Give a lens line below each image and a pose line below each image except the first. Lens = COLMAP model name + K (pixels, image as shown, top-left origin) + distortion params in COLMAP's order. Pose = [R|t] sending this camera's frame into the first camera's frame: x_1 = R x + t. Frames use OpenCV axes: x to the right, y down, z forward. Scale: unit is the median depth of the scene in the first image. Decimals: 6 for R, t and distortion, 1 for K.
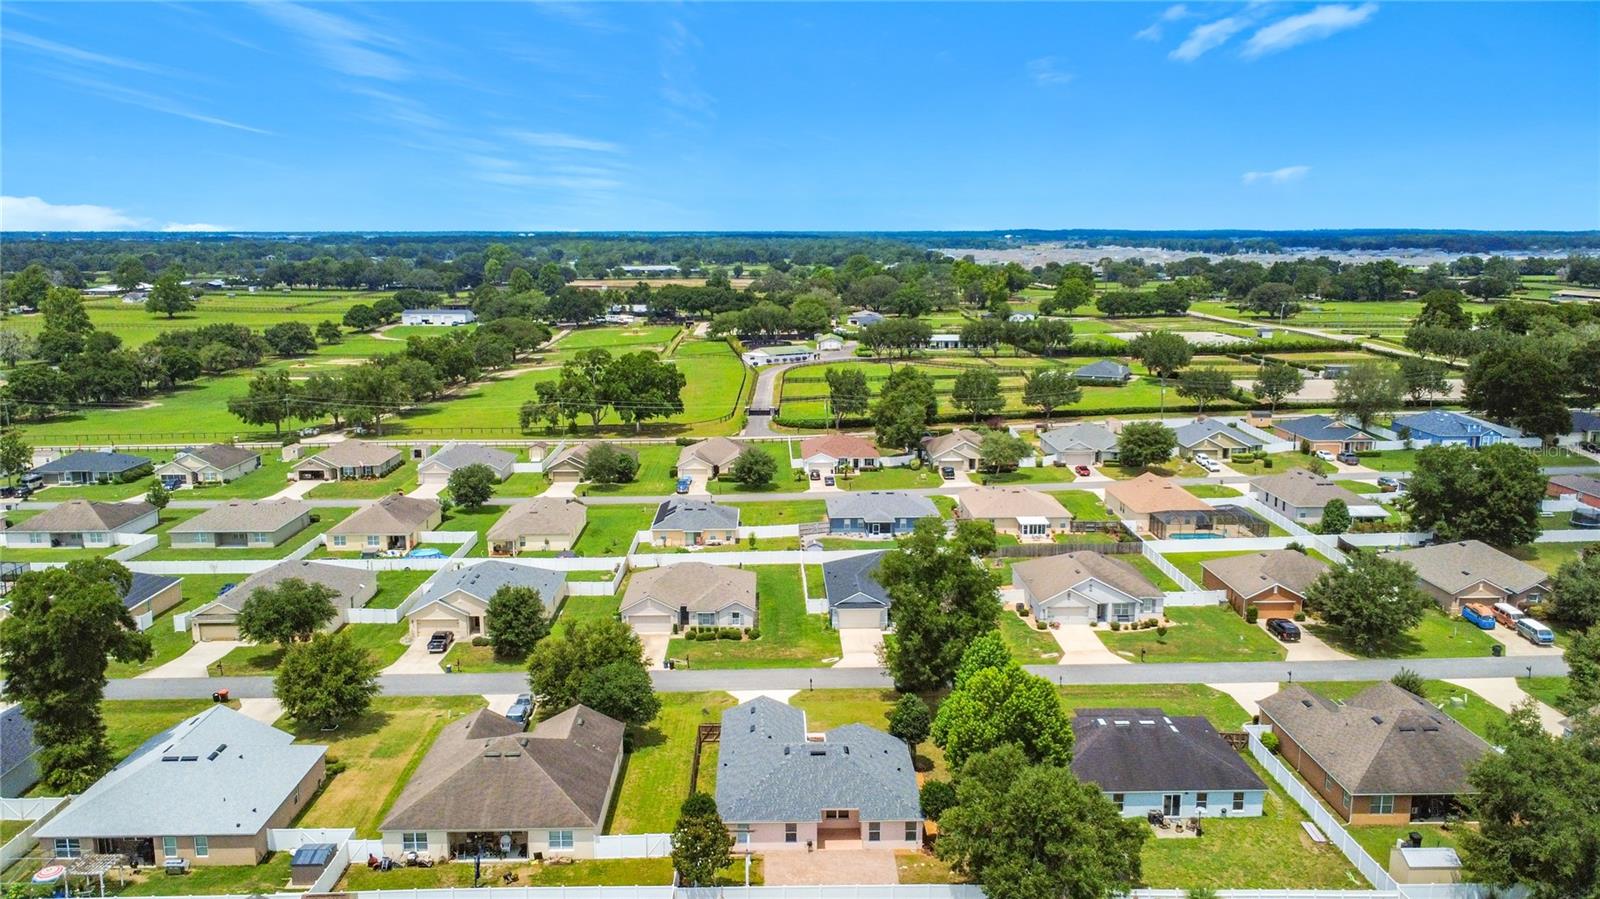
lens RADIAL K [[1197.9, 0, 800.0], [0, 1197.9, 449.5], [0, 0, 1]] dist [-0.002114, -0.001216]
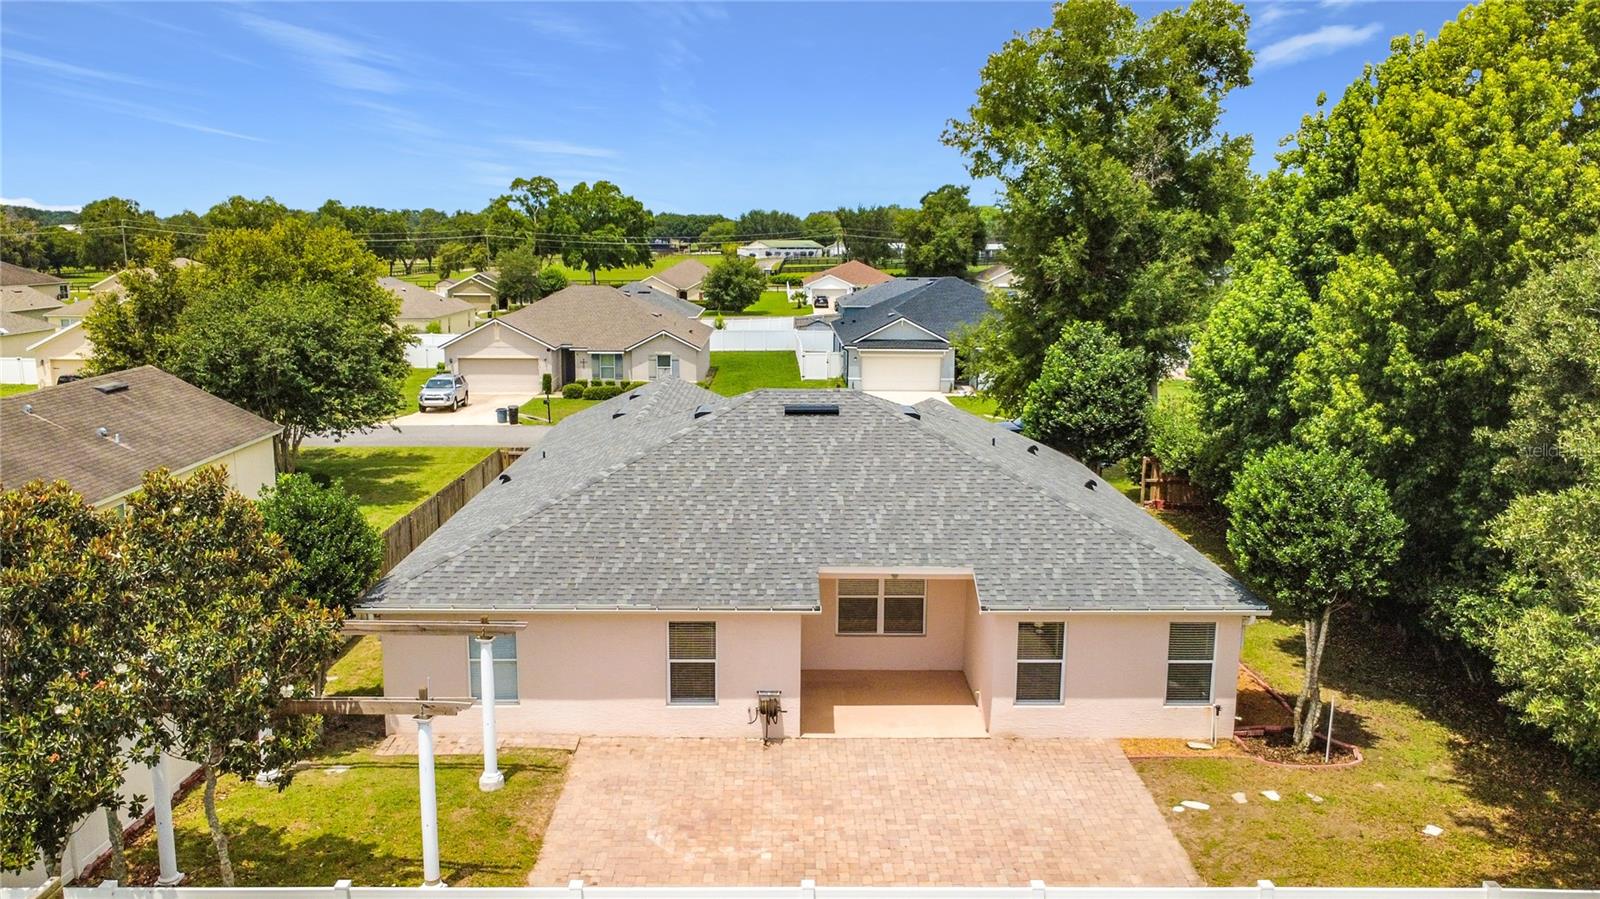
lens RADIAL K [[1197.9, 0, 800.0], [0, 1197.9, 449.5], [0, 0, 1]] dist [-0.002114, -0.001216]
pose [[0.999922, 0.010615, -0.006607, 0.009843], [-0.010573, 0.999924, 0.006352, 0.178473], [0.006674, -0.006282, 0.999958, 0.492167]]
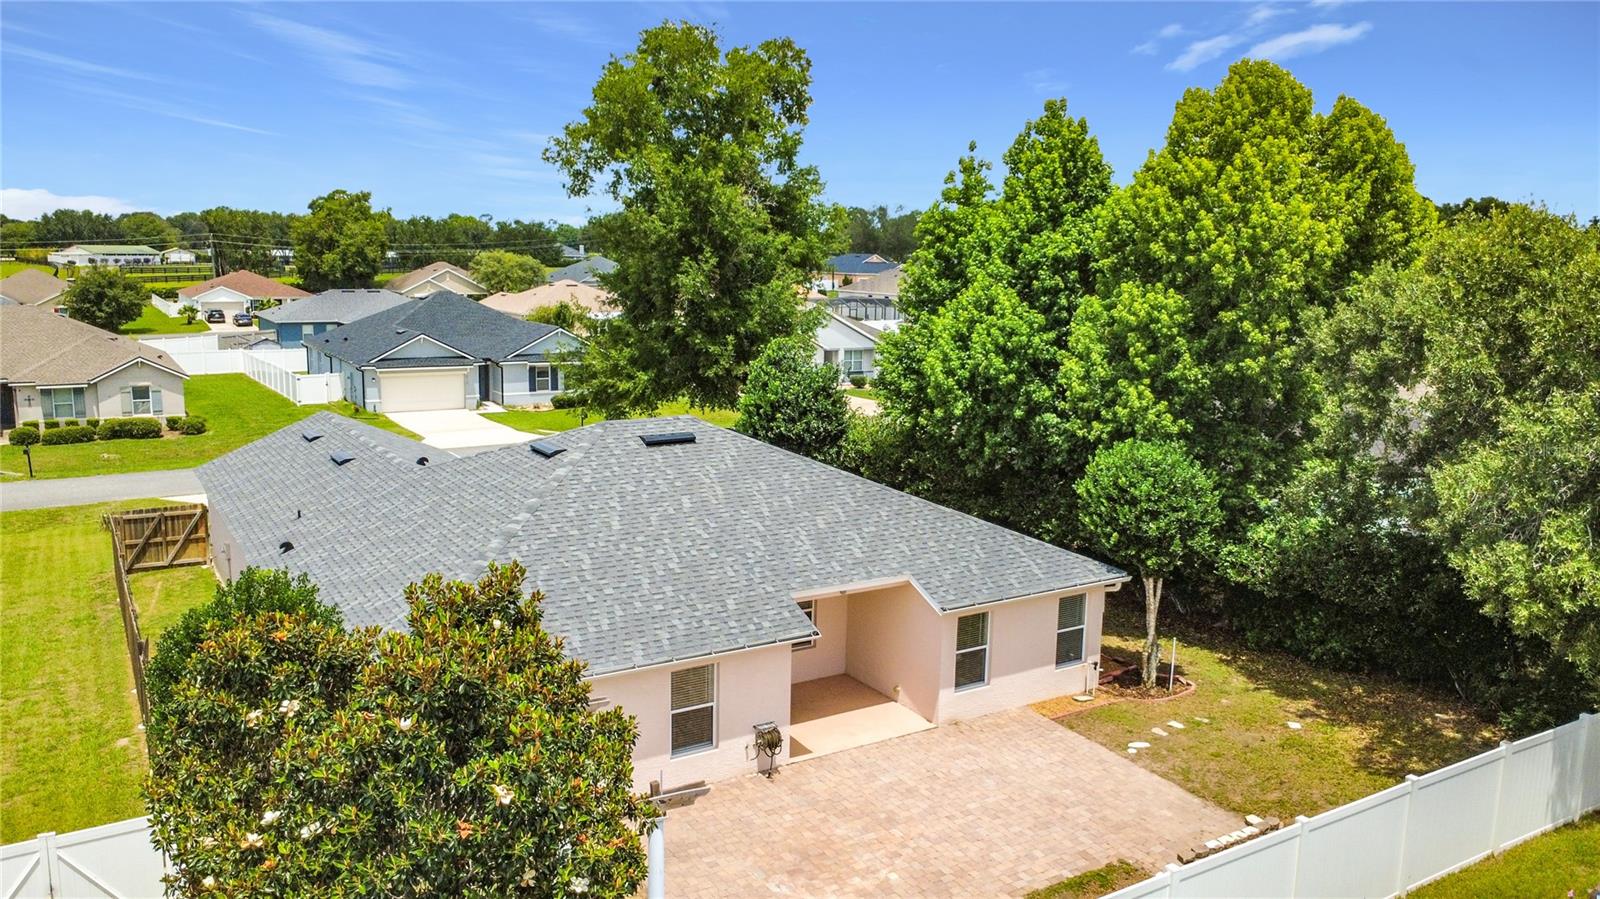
lens RADIAL K [[1175.3, 0, 800.0], [0, 1175.3, 449.5], [0, 0, 1]] dist [0.003258, -0.003108]
pose [[0.862640, -0.067786, 0.501256, -0.064852], [0.067124, 0.997556, 0.019386, 0.172722], [-0.501345, 0.016923, 0.865082, 0.512411]]
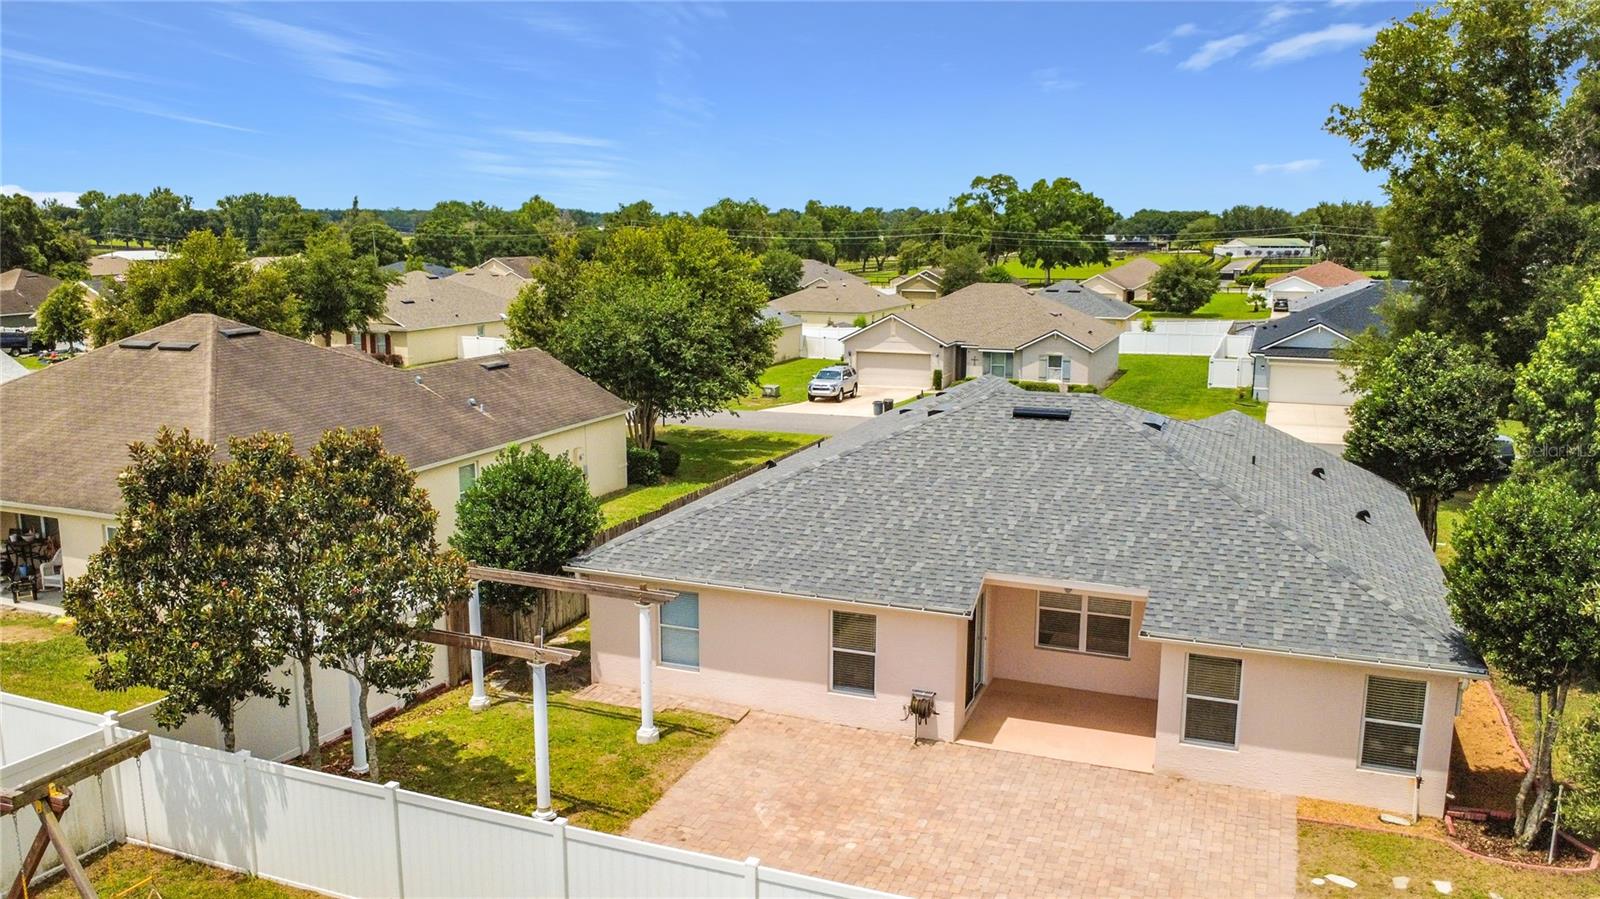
lens RADIAL K [[1213.6, 0, 800.0], [0, 1213.6, 449.5], [0, 0, 1]] dist [-0.037647, 0.000848]
pose [[0.920964, 0.074191, -0.382518, 0.047890], [-0.070986, 0.997223, 0.022508, 0.177311], [0.383126, 0.006425, 0.923674, 0.496424]]
